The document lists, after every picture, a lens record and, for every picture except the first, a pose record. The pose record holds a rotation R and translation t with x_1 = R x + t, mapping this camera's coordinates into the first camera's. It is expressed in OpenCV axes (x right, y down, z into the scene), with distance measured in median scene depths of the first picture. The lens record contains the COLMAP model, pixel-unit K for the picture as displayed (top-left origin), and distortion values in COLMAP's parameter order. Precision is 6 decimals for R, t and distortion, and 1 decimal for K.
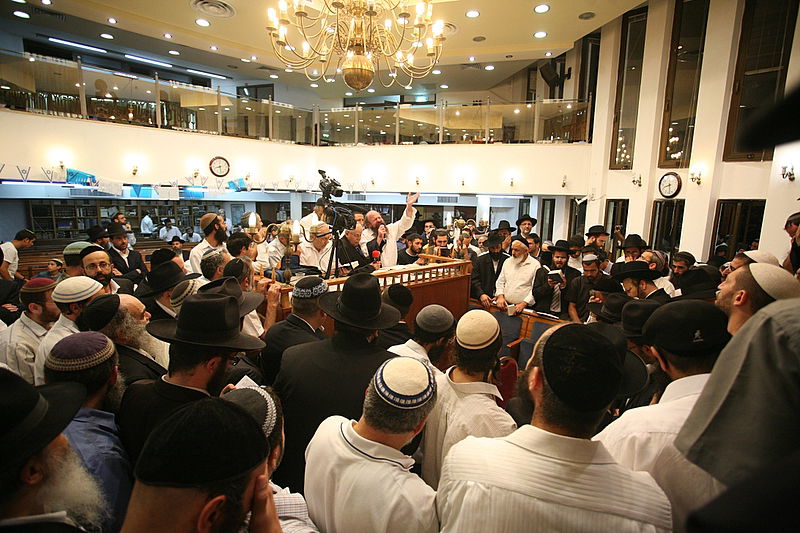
lens RADIAL K [[386.6, 0, 405.6], [0, 386.6, 259.5], [0, 0, 1]] dist [-0.054612, 0.025294]
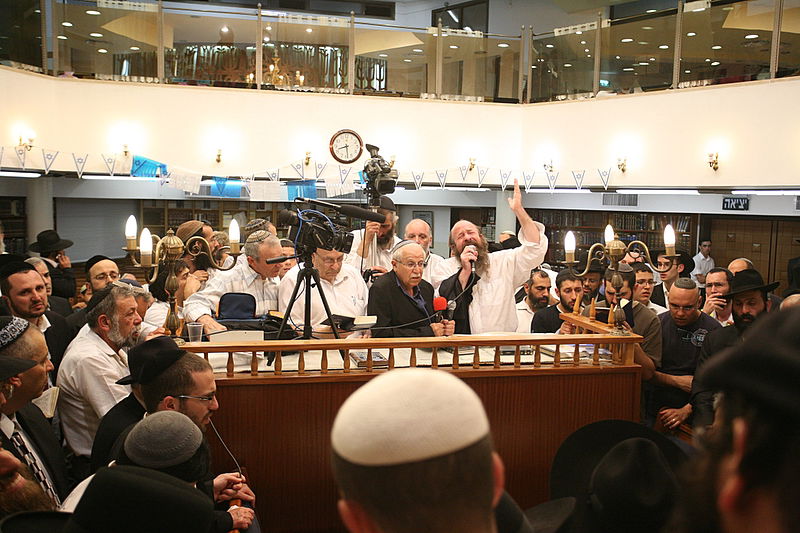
lens RADIAL K [[730.6, 0, 400.0], [0, 730.6, 266.5], [0, 0, 1]] dist [0.018281, 0.011914]
pose [[0.862895, 0.043806, -0.503481, 0.190933], [-0.080075, 0.995503, -0.050621, -0.005362], [0.498999, 0.083997, 0.862522, 0.075603]]
